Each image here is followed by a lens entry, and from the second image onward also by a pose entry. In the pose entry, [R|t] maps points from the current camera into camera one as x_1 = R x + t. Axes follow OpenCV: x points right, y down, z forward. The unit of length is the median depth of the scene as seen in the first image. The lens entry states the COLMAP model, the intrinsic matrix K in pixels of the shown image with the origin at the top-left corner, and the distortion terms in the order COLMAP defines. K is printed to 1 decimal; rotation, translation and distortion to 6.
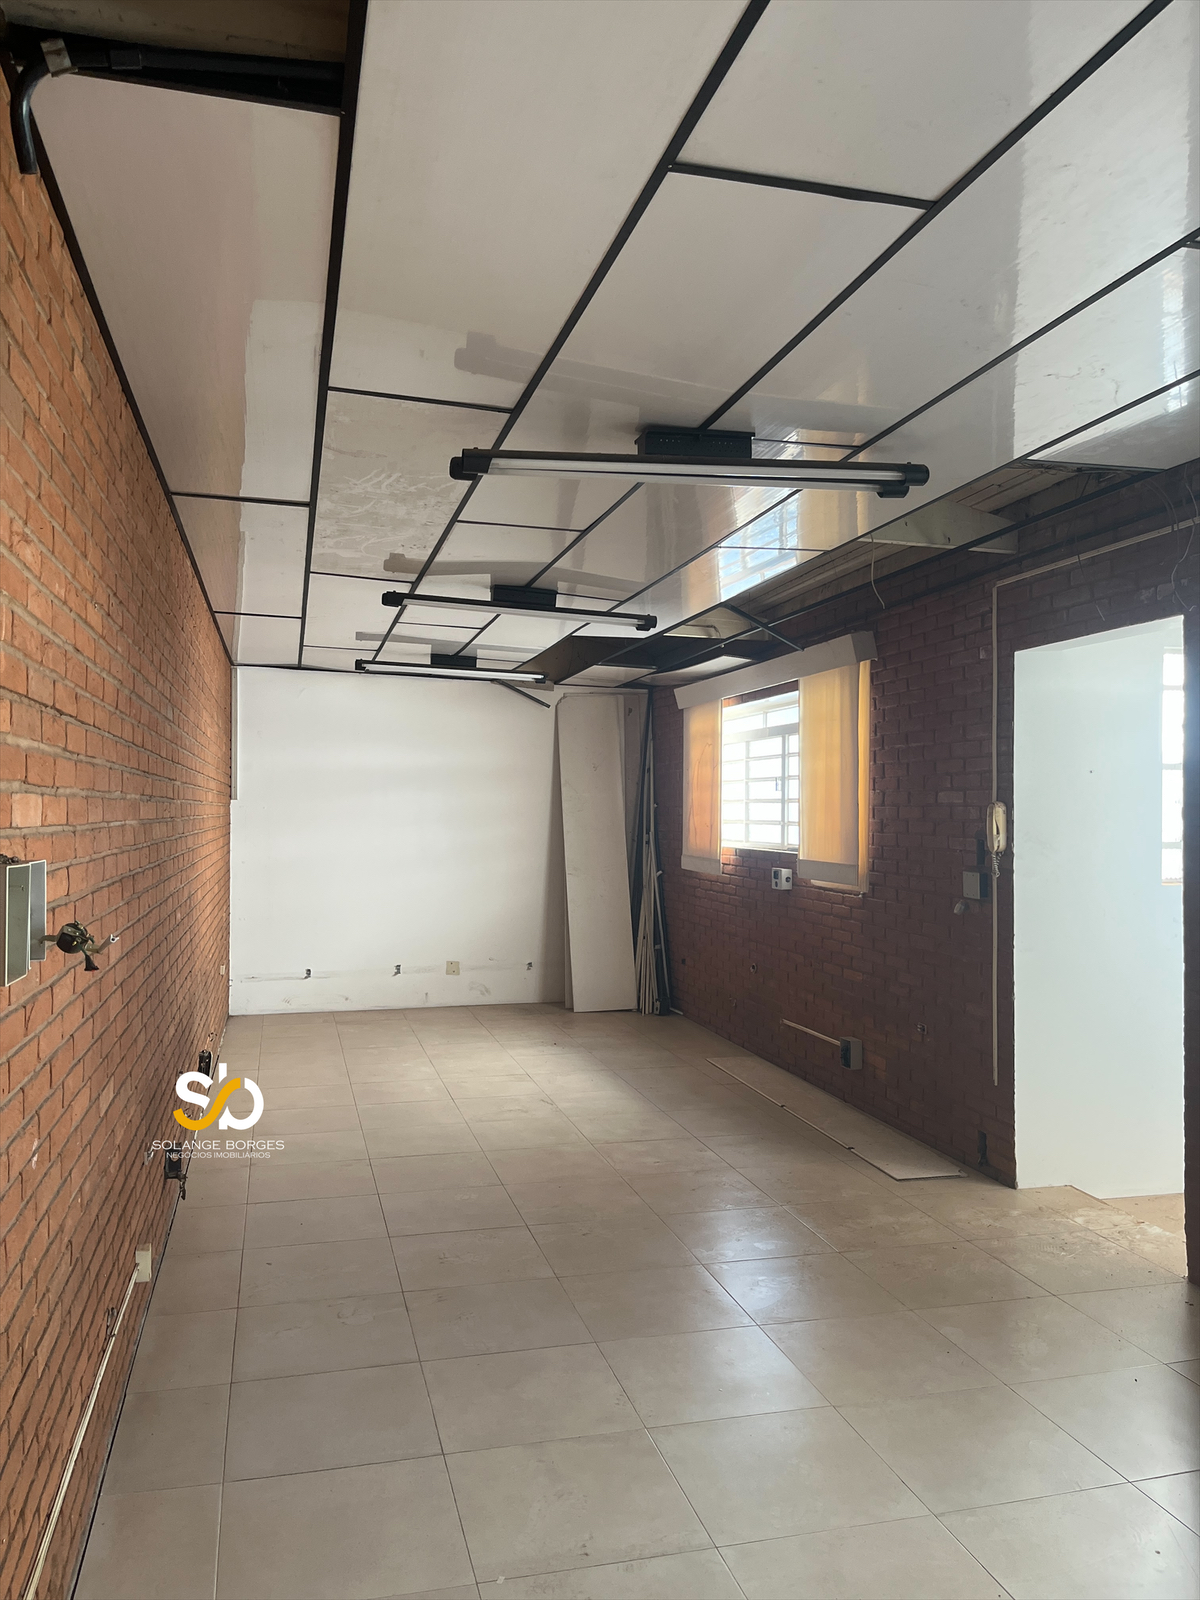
lens RADIAL K [[1219.8, 0, 596.8], [0, 1219.8, 802.0], [0, 0, 1]] dist [0.044562, -0.075762]
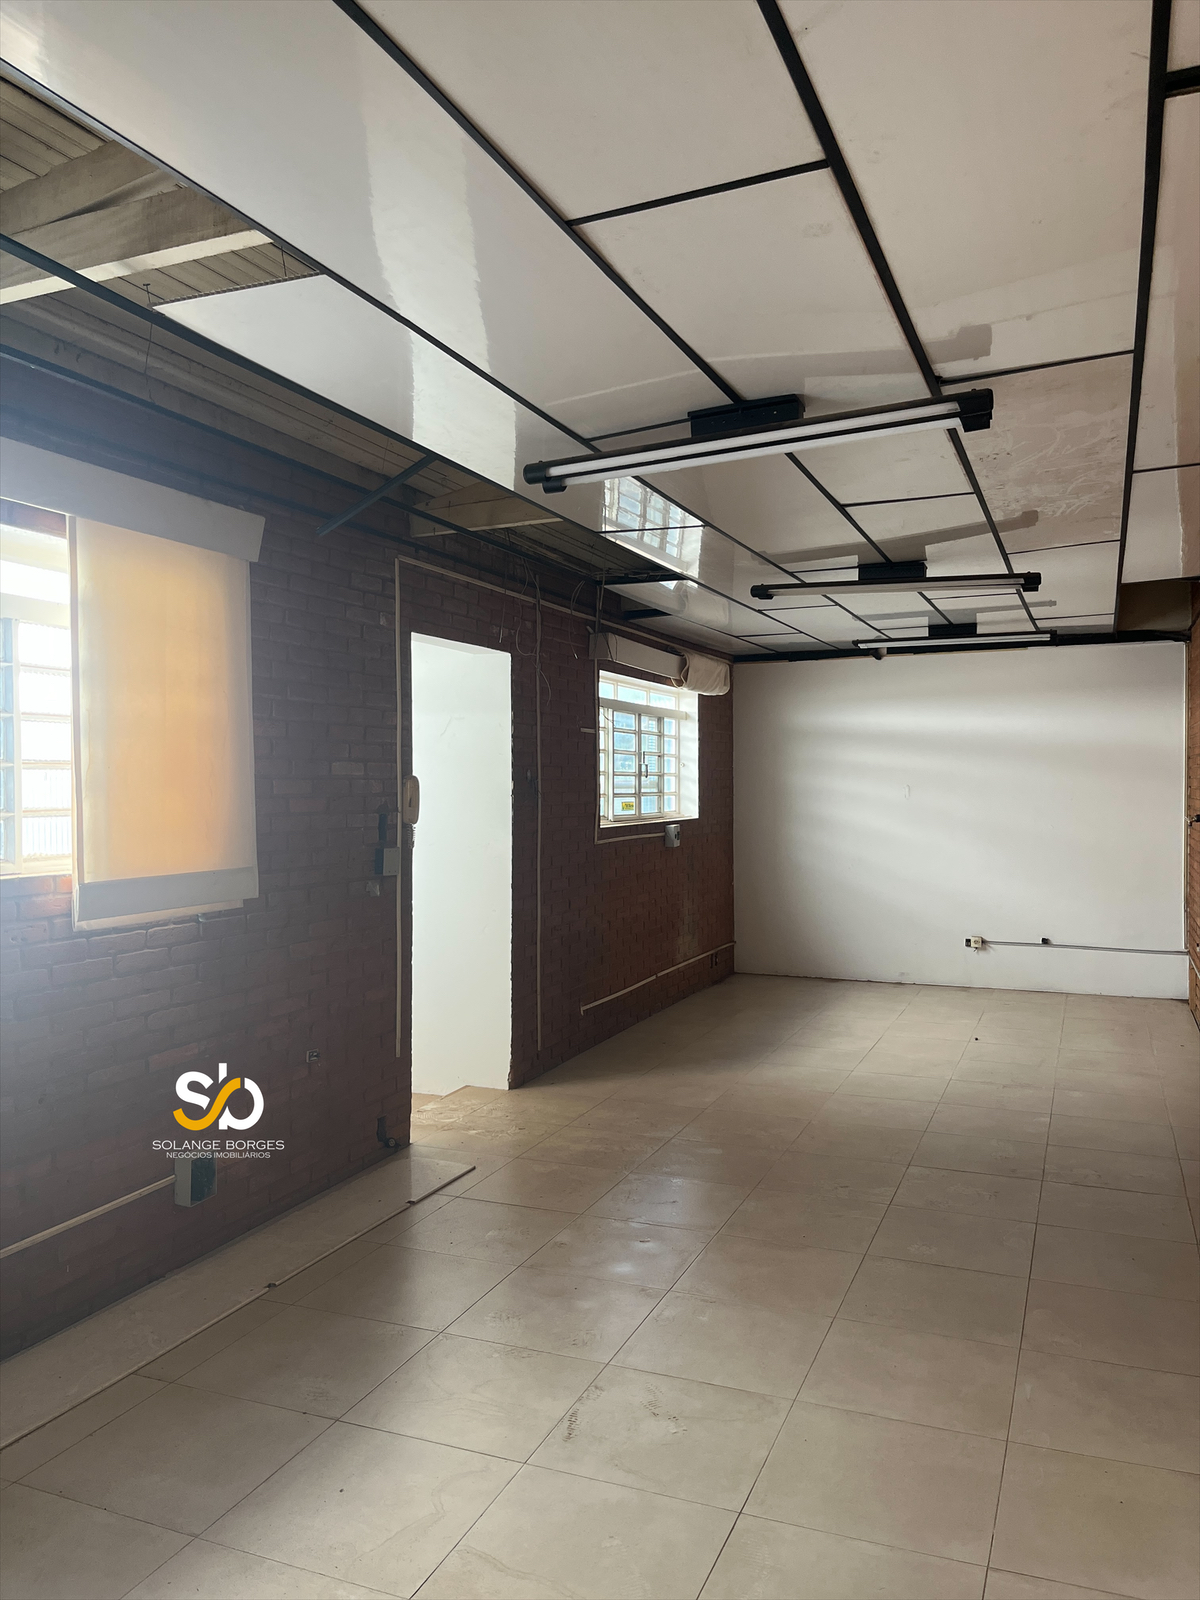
lens RADIAL K [[1219.8, 0, 596.8], [0, 1219.8, 802.0], [0, 0, 1]] dist [0.044562, -0.075762]
pose [[-0.802884, -0.015013, 0.595946, -0.400774], [-0.008319, 0.999868, 0.013981, 0.006564], [-0.596077, 0.006268, -0.802903, 1.710526]]
